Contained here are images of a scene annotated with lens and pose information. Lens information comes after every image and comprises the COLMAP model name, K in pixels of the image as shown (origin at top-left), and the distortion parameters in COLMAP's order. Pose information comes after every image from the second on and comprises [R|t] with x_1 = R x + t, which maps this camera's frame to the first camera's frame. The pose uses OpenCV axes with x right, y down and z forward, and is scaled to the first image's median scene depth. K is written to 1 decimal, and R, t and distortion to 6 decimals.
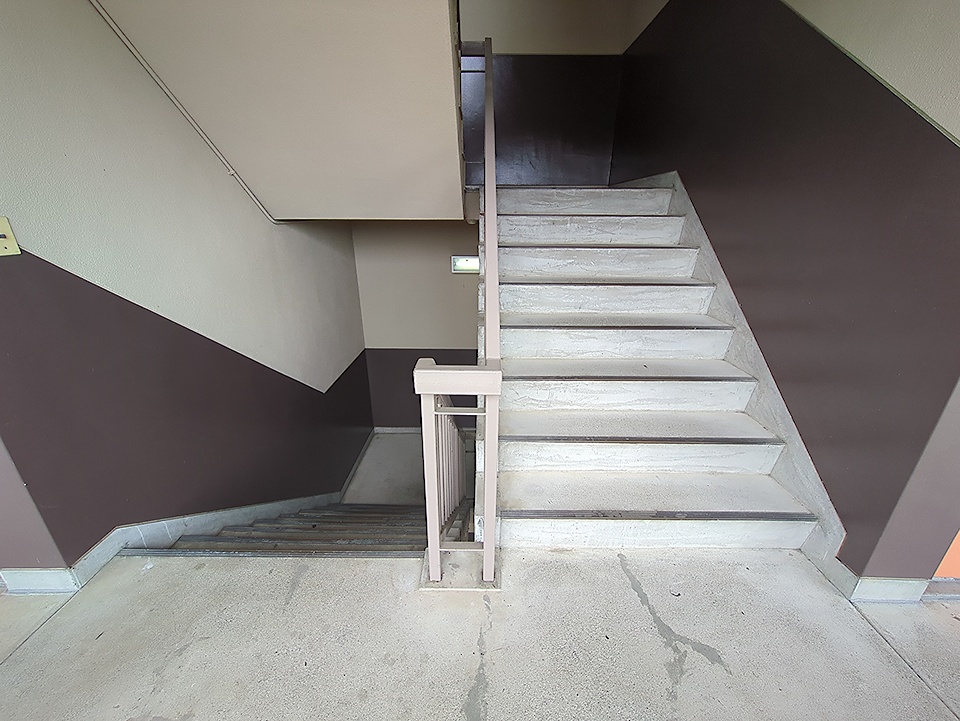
lens RADIAL K [[378.0, 0, 483.4], [0, 378.0, 356.2], [0, 0, 1]] dist [0.001210, 0.000156]
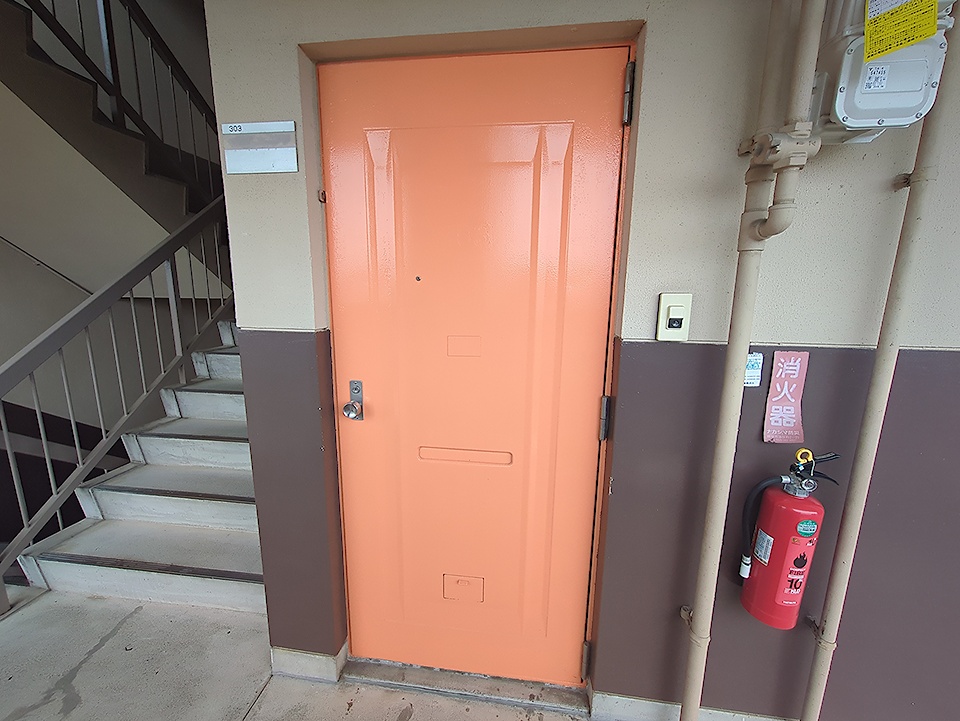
lens RADIAL K [[378.0, 0, 483.4], [0, 378.0, 356.2], [0, 0, 1]] dist [0.001210, 0.000156]
pose [[0.993213, 0.026650, -0.113214, 1.486186], [-0.046478, 0.983239, -0.176296, -0.024721], [0.106619, 0.180361, 0.977805, -0.063741]]
